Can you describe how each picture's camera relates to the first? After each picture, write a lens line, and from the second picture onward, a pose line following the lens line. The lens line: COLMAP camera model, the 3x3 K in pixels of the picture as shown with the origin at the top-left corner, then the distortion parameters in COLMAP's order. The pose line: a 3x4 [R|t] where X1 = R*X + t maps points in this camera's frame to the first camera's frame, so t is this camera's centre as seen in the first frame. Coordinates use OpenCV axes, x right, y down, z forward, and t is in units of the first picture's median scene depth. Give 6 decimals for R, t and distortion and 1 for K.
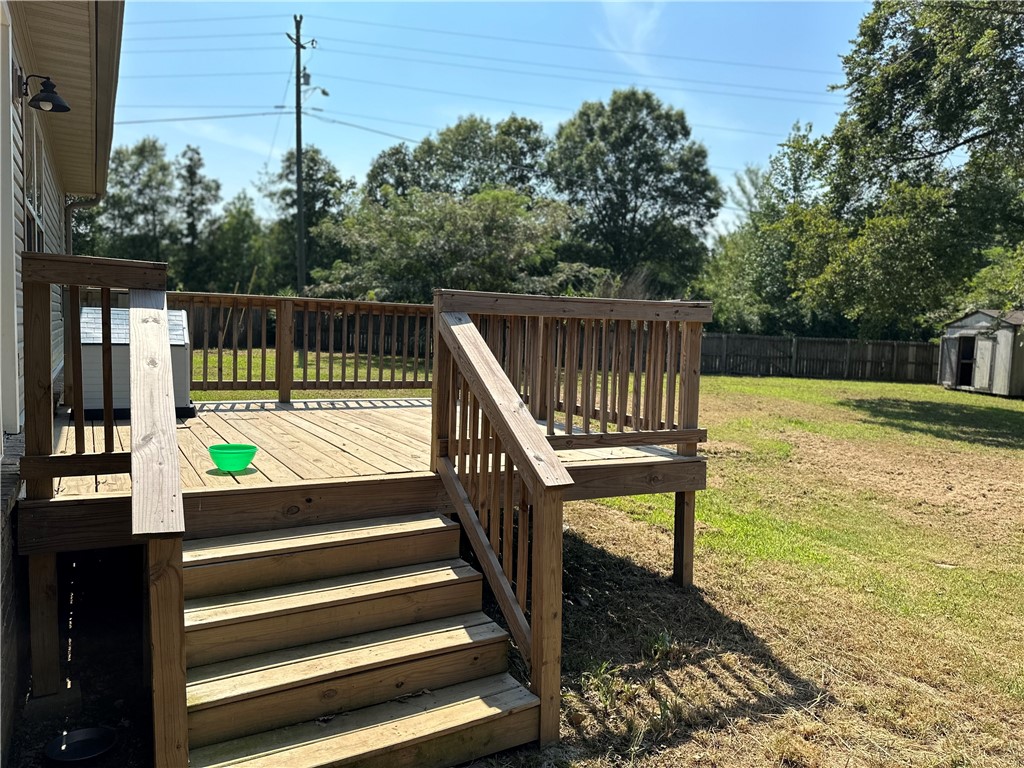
lens RADIAL K [[722.1, 0, 511.6], [0, 722.1, 387.7], [0, 0, 1]] dist [0.070096, -0.083737]
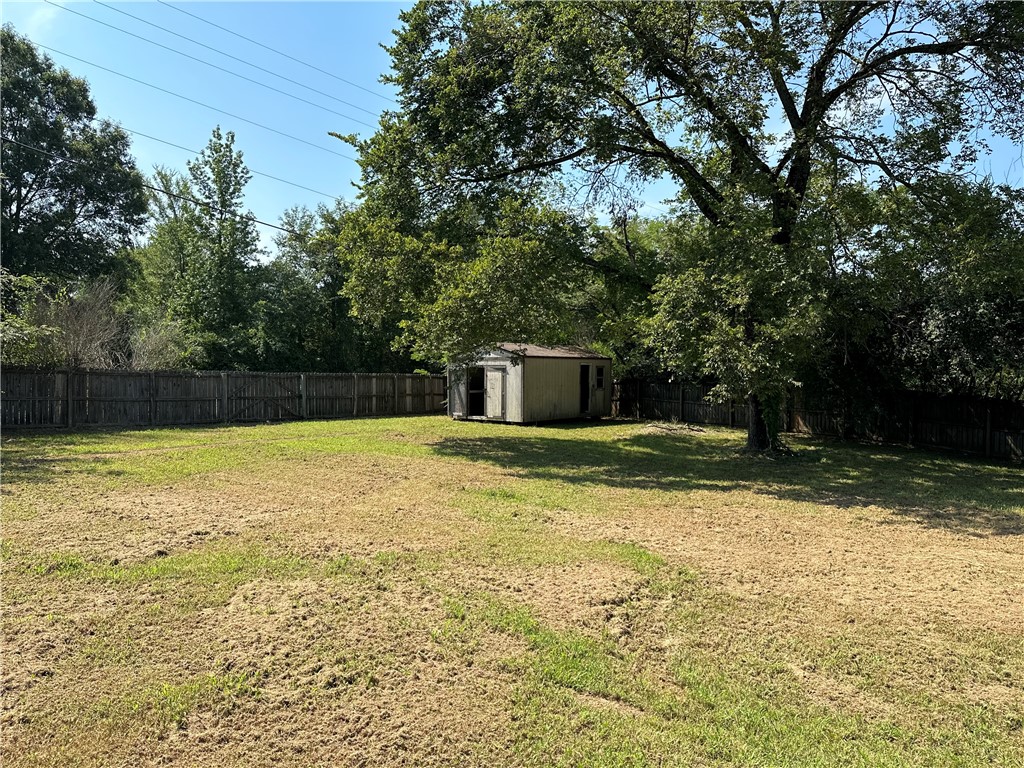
lens RADIAL K [[722.1, 0, 511.6], [0, 722.1, 387.7], [0, 0, 1]] dist [0.070096, -0.083737]
pose [[0.666665, -0.052065, 0.743536, -0.078495], [0.079560, 0.996829, -0.001533, -0.031308], [-0.741099, 0.060178, 0.668694, 0.254415]]
